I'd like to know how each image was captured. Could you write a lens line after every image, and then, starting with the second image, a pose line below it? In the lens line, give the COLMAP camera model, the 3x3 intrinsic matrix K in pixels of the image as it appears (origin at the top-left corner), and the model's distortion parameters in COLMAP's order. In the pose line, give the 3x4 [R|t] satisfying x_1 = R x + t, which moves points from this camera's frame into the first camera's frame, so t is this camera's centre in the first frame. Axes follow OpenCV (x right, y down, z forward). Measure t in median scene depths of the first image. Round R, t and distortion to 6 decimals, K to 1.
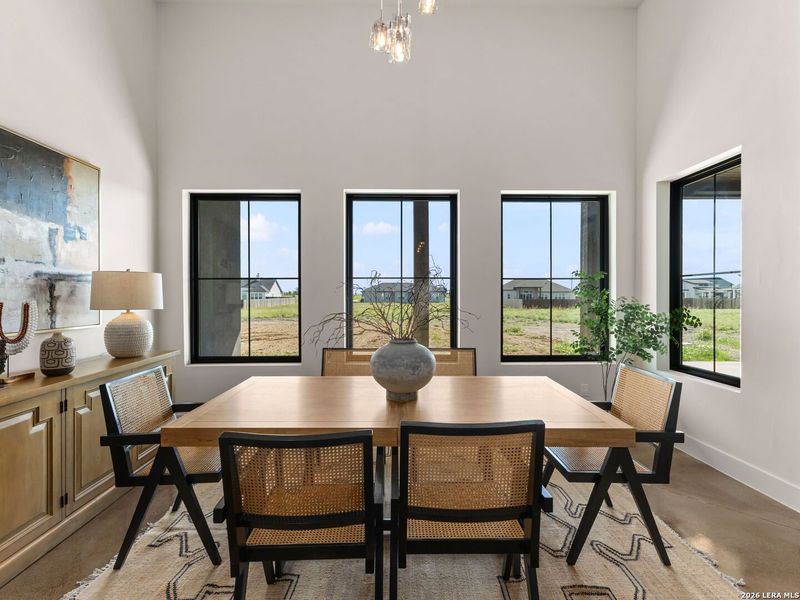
lens RADIAL K [[386.7, 0, 398.6], [0, 386.7, 295.7], [0, 0, 1]] dist [0.042414, -0.025556]
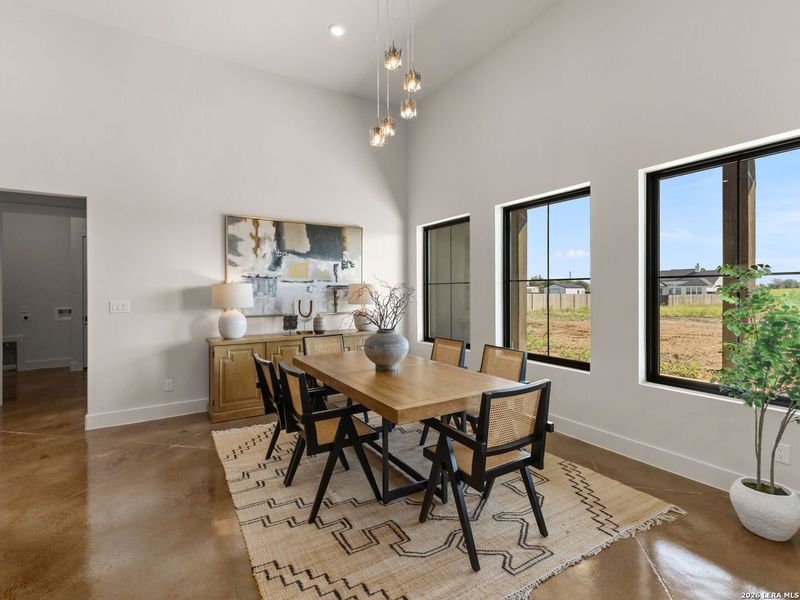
lens RADIAL K [[386.7, 0, 398.6], [0, 386.7, 295.7], [0, 0, 1]] dist [0.042414, -0.025556]
pose [[0.517534, 0.009018, -0.855615, 1.030769], [0.003118, 0.999918, 0.012425, -0.028204], [0.855657, -0.009098, 0.517463, 0.223743]]
